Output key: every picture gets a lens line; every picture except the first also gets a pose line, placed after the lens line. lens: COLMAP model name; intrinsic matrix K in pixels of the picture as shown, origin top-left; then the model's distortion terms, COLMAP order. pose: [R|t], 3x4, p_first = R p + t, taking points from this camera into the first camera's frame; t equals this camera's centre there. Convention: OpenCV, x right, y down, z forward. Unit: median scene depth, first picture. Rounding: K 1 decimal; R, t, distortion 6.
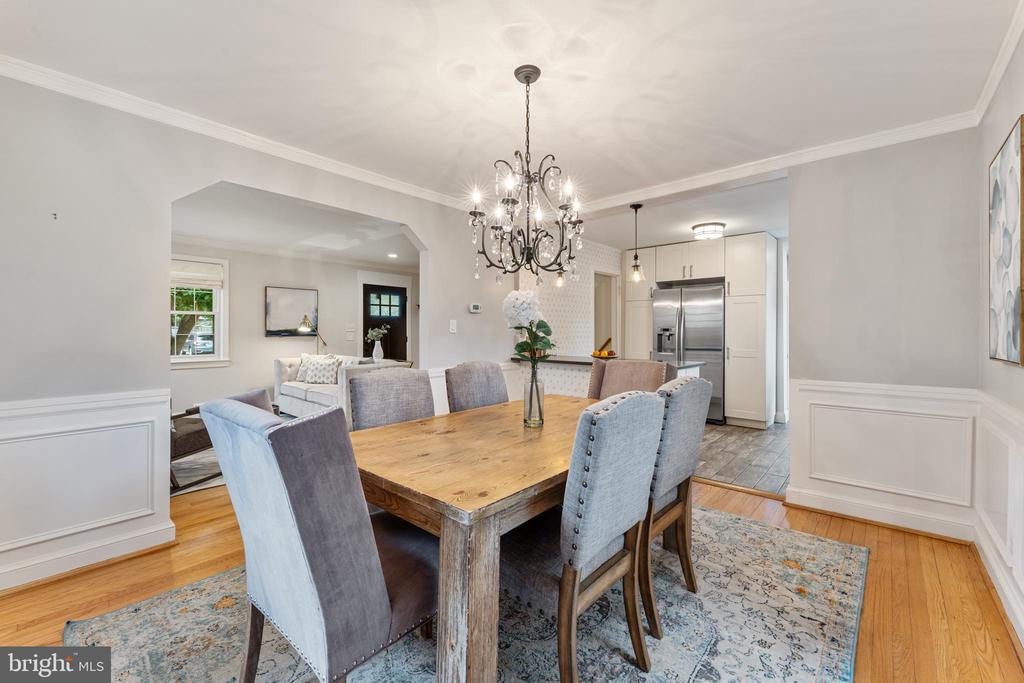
lens RADIAL K [[412.8, 0, 507.4], [0, 412.8, 335.0], [0, 0, 1]] dist [0.004723, 0.001217]
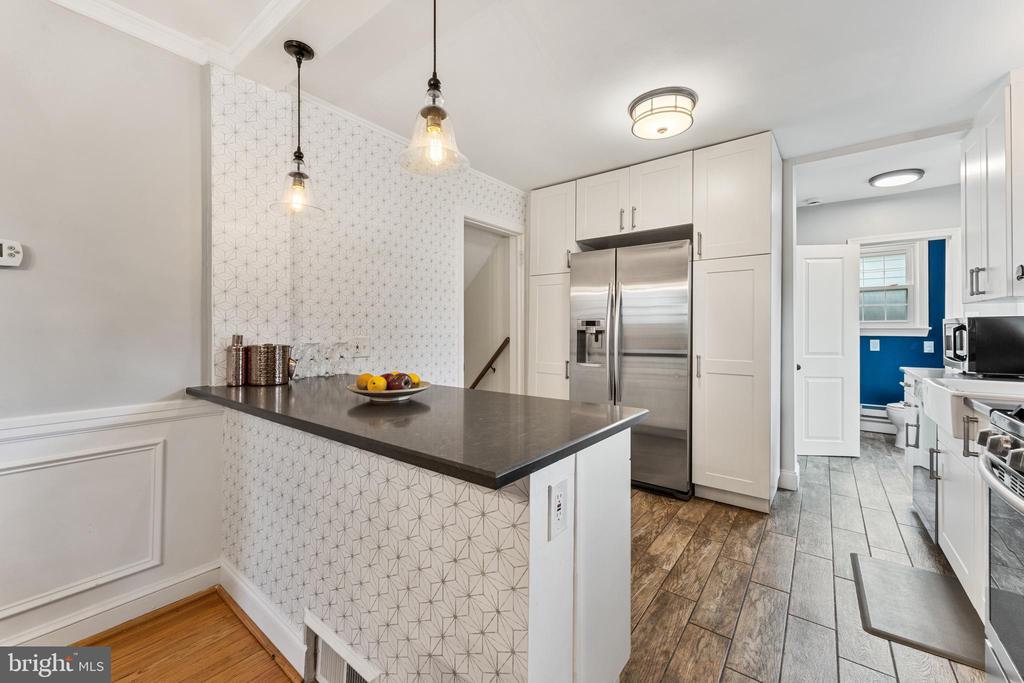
lens RADIAL K [[412.8, 0, 508.7], [0, 412.8, 340.2], [0, 0, 1]] dist [0.004723, 0.001217]
pose [[0.997360, -0.002528, 0.072578, 0.234329], [0.001777, 0.999944, 0.010417, 0.004135], [-0.072600, -0.010261, 0.997308, 0.454324]]
